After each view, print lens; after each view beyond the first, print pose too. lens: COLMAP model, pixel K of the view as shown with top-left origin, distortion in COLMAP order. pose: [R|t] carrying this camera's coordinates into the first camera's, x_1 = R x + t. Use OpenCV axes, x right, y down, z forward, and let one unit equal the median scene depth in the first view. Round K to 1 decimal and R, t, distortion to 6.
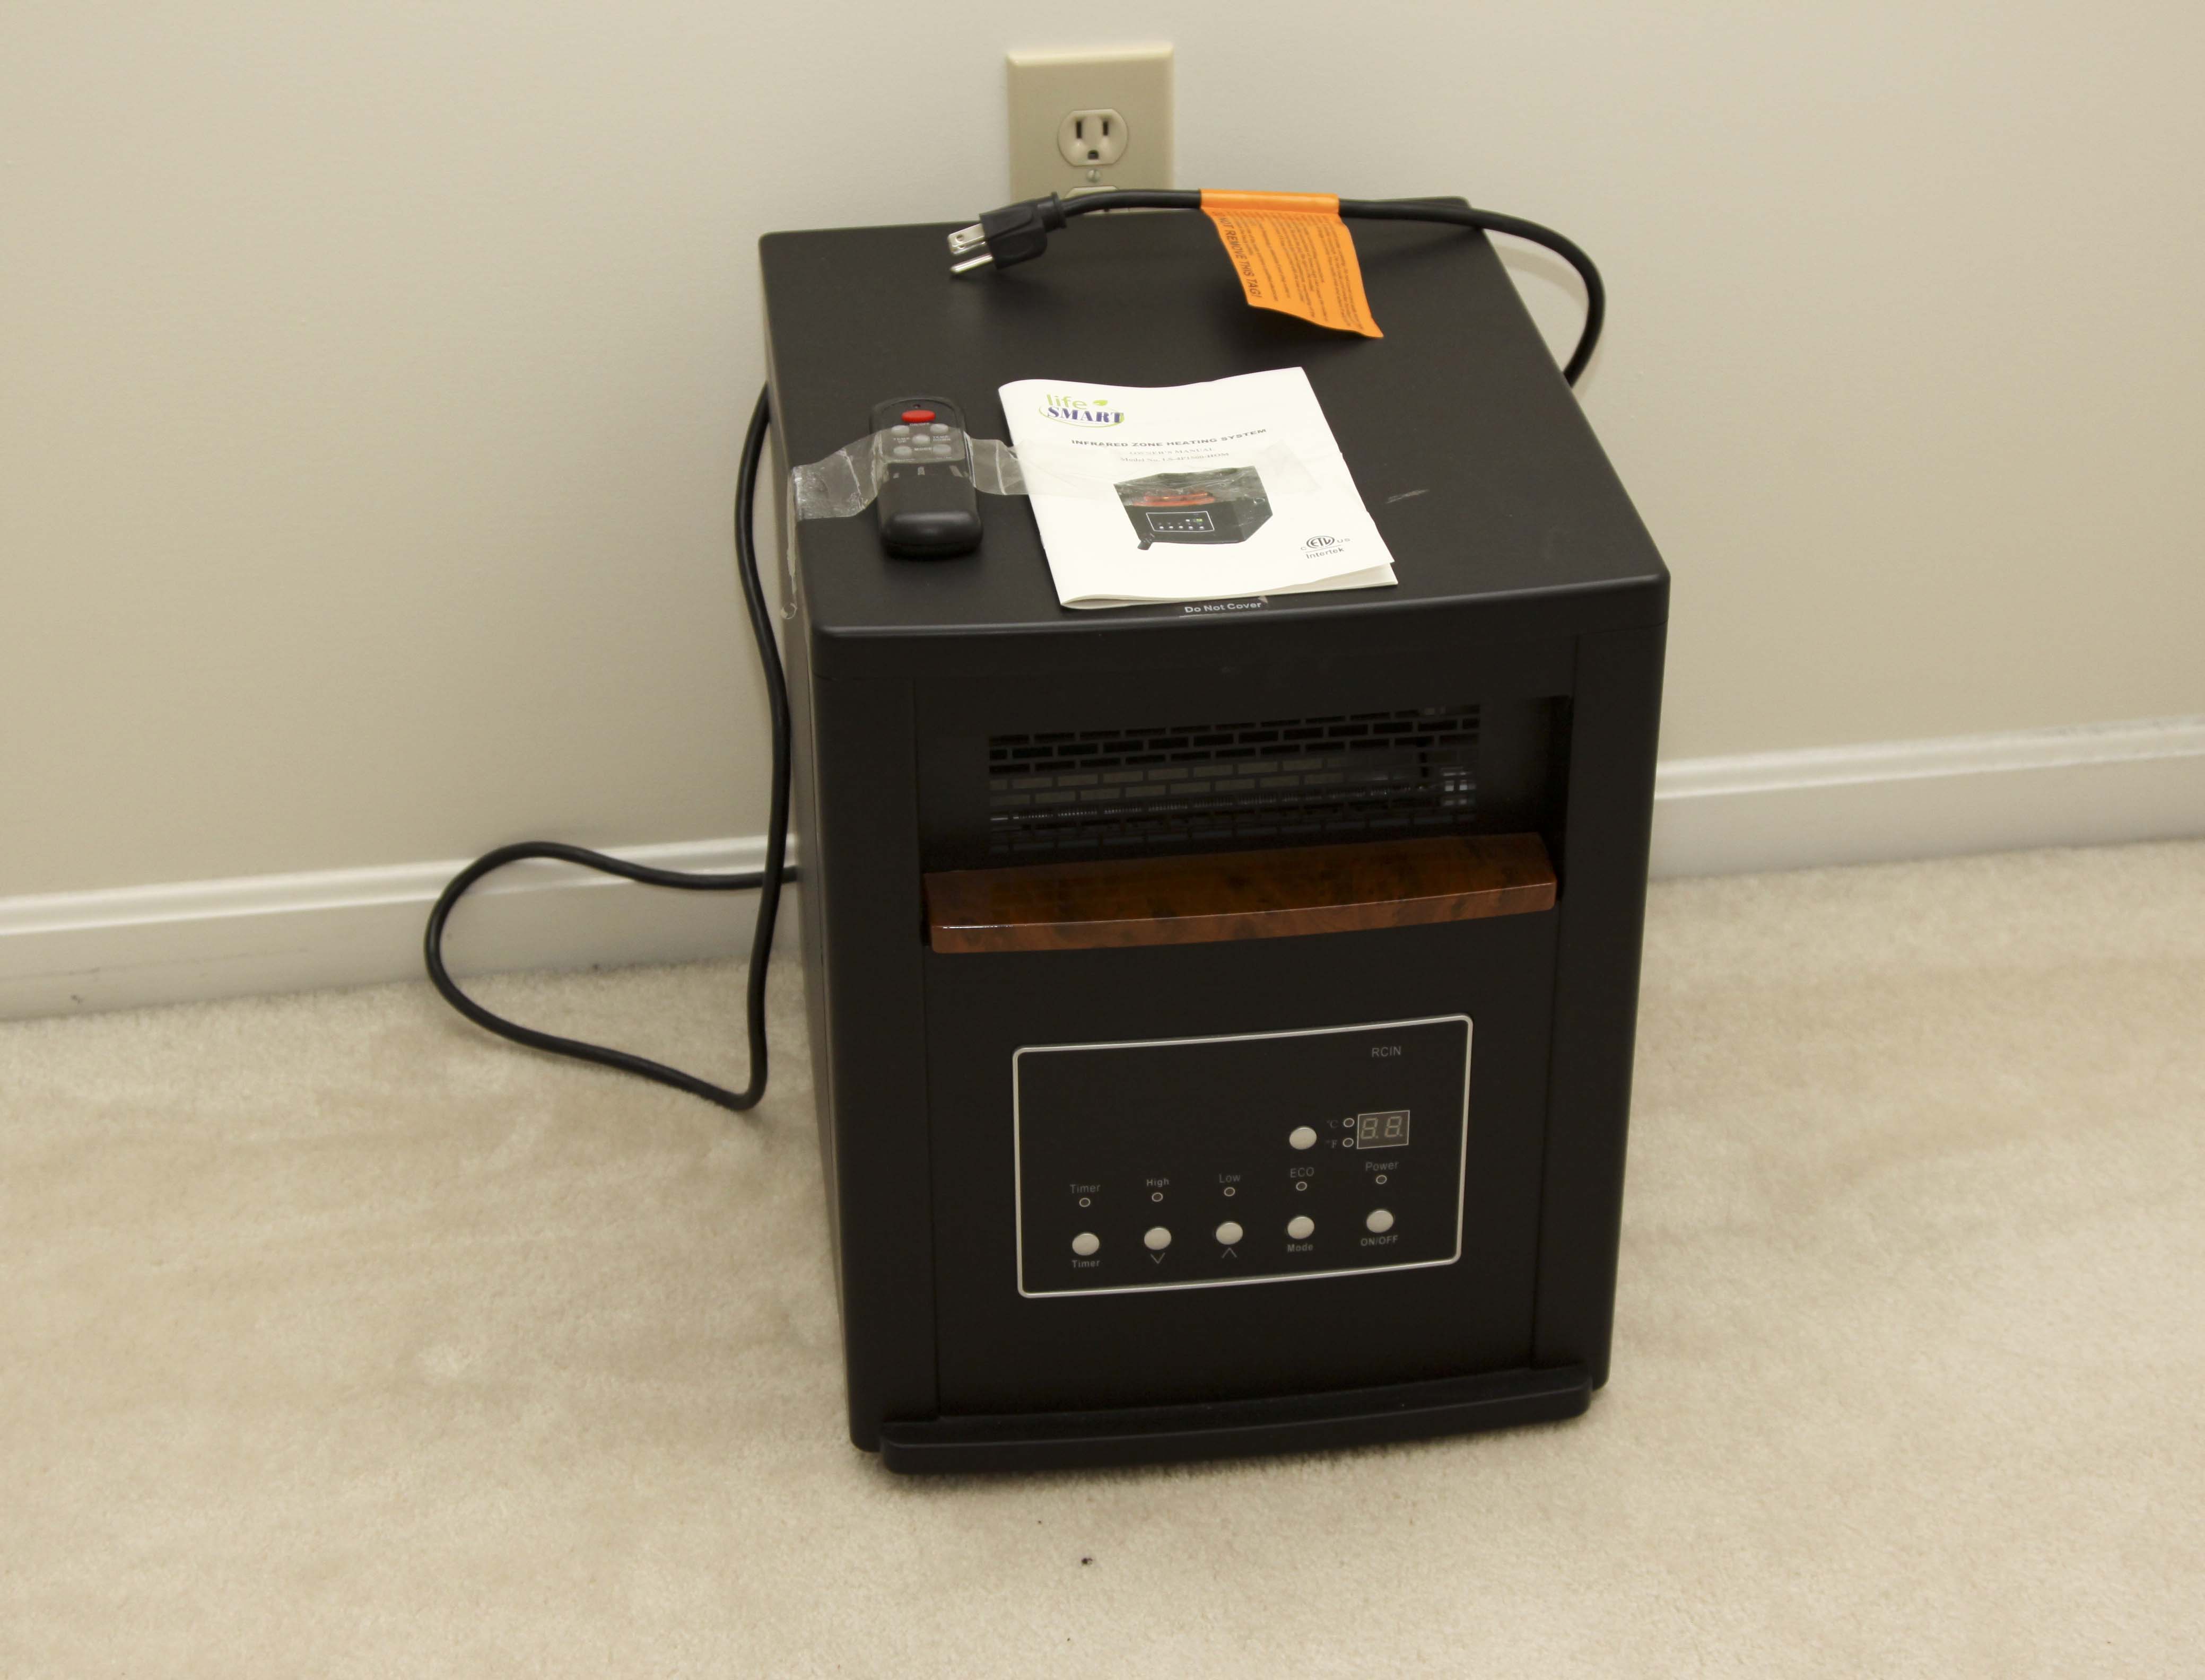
lens RADIAL K [[3893.0, 0, 1102.5], [0, 3893.0, 840.0], [0, 0, 1]] dist [0.160329, -2.519225]
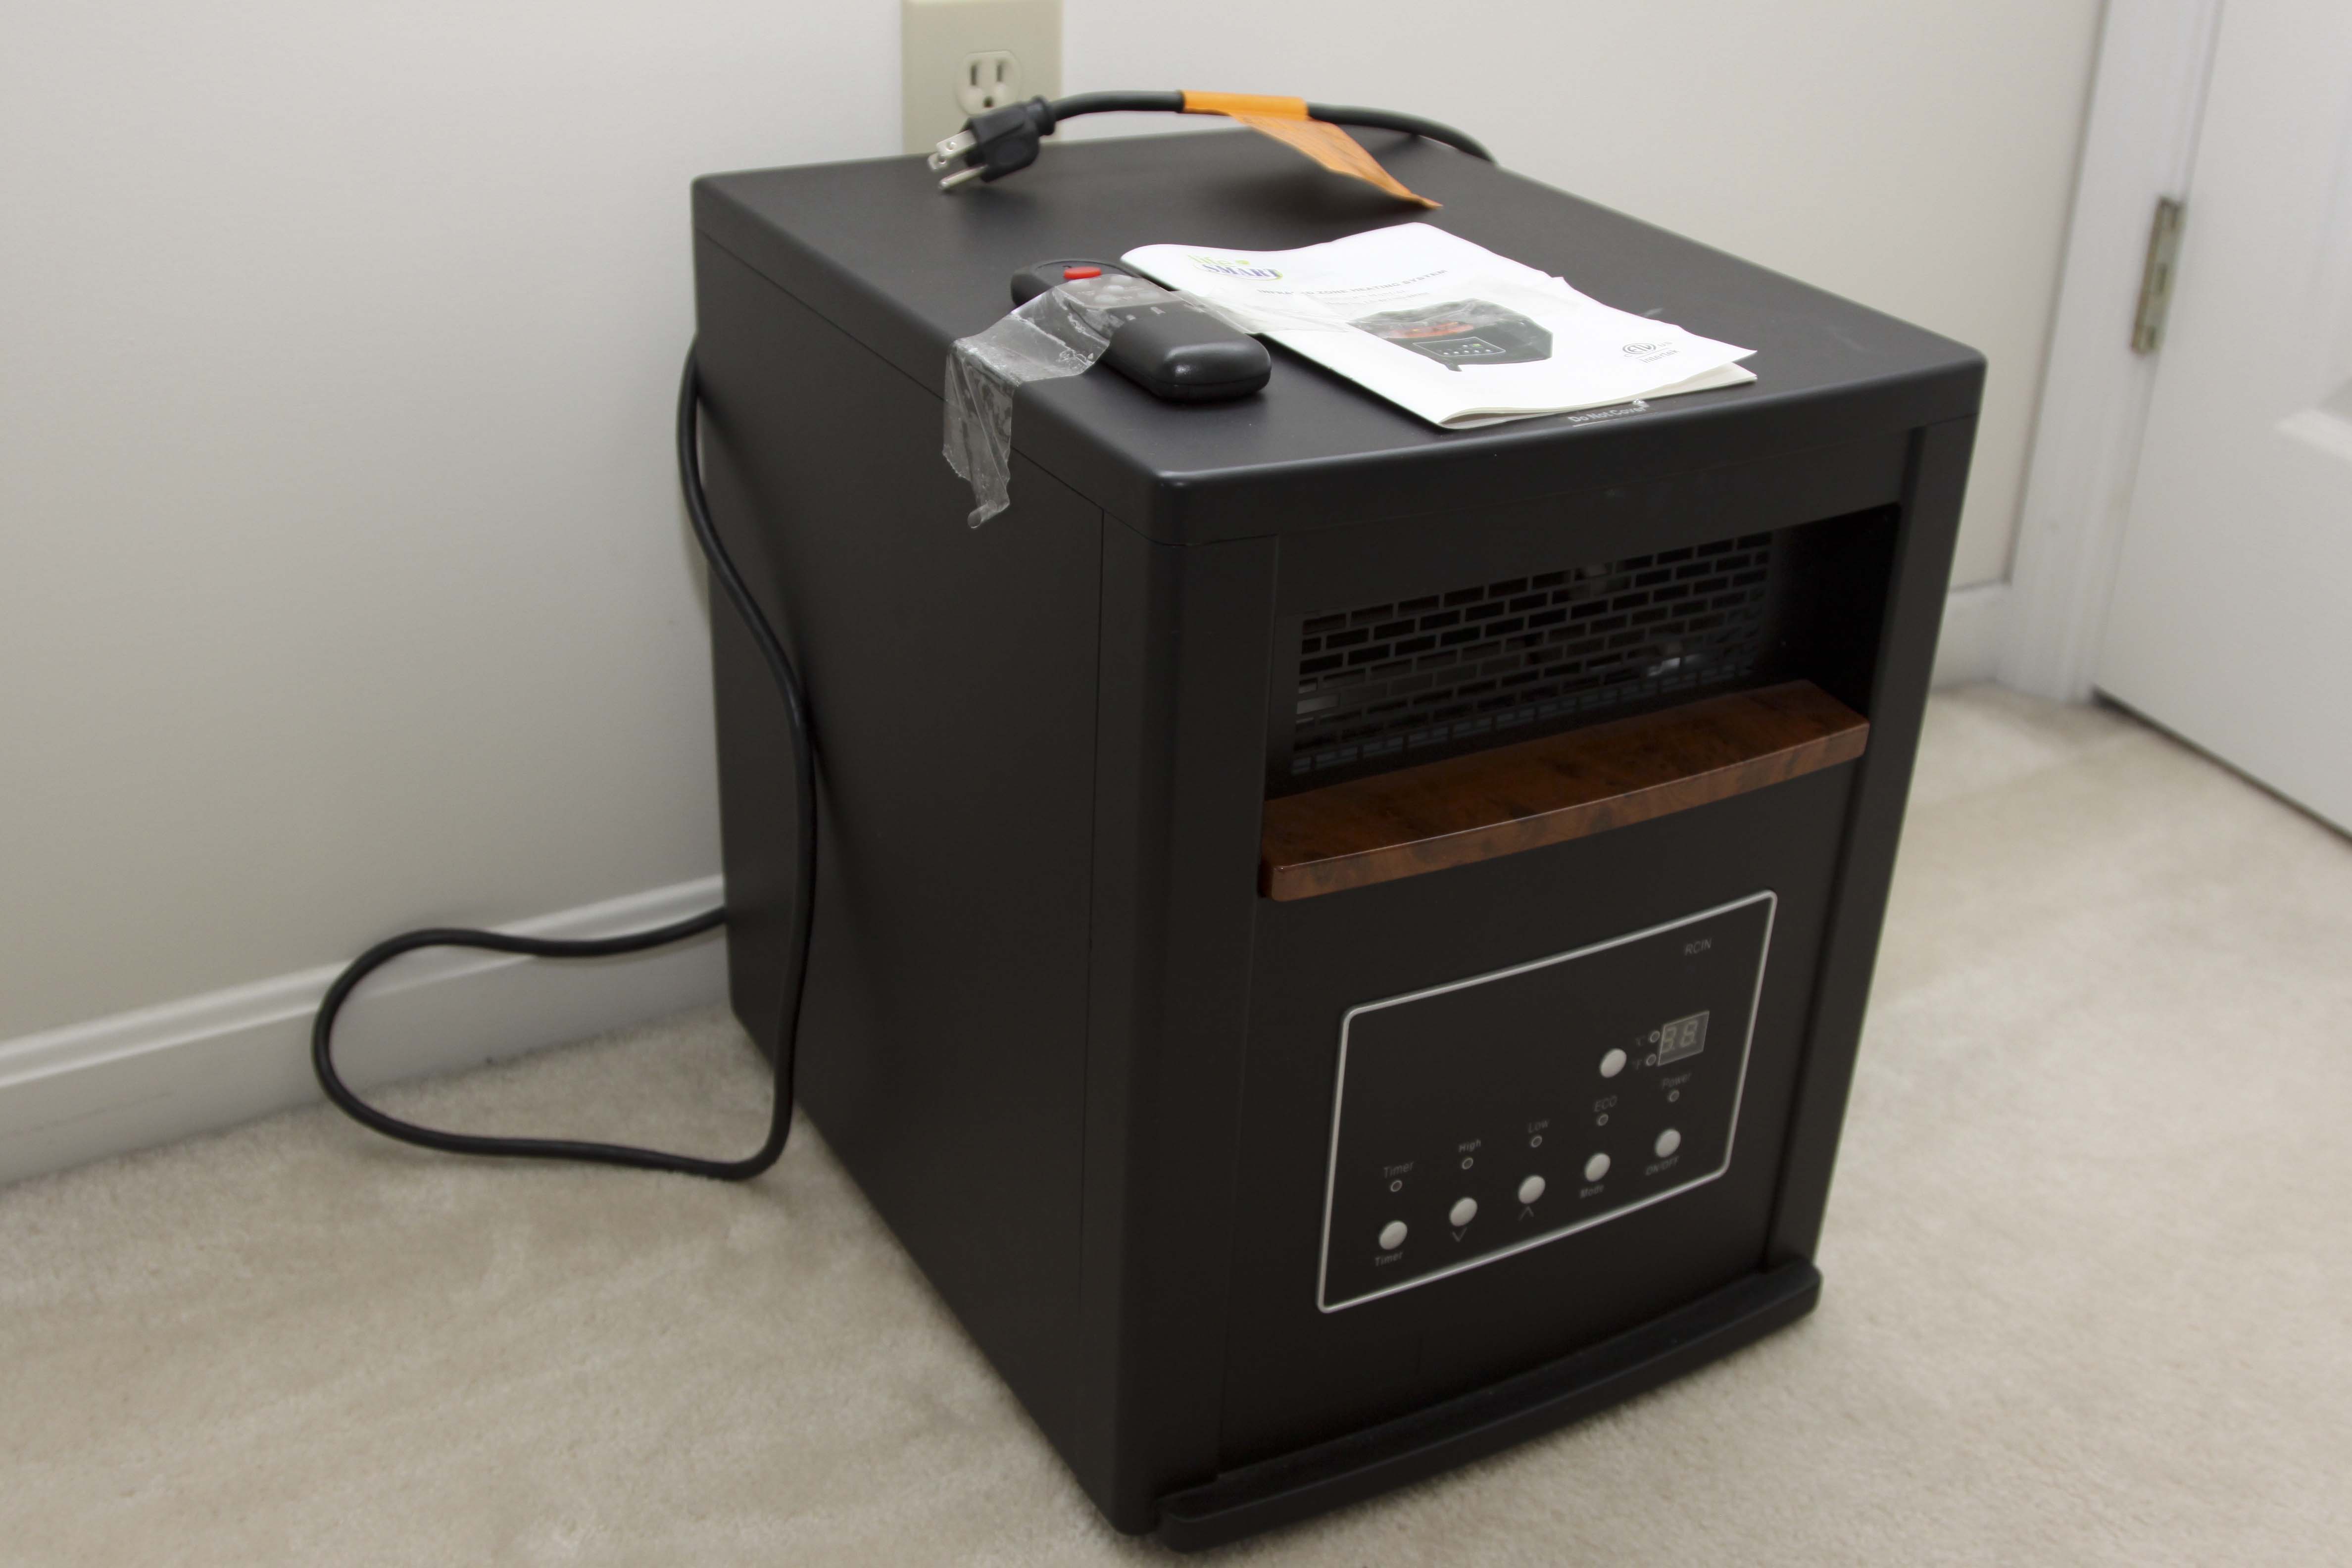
lens RADIAL K [[2490.6, 0, 1176.0], [0, 2490.6, 784.0], [0, 0, 1]] dist [-0.119411, 0.011471]
pose [[0.922838, -0.134738, 0.360855, -0.222193], [0.158729, 0.986608, -0.037543, 0.019395], [-0.350964, 0.091924, 0.931866, 0.493390]]
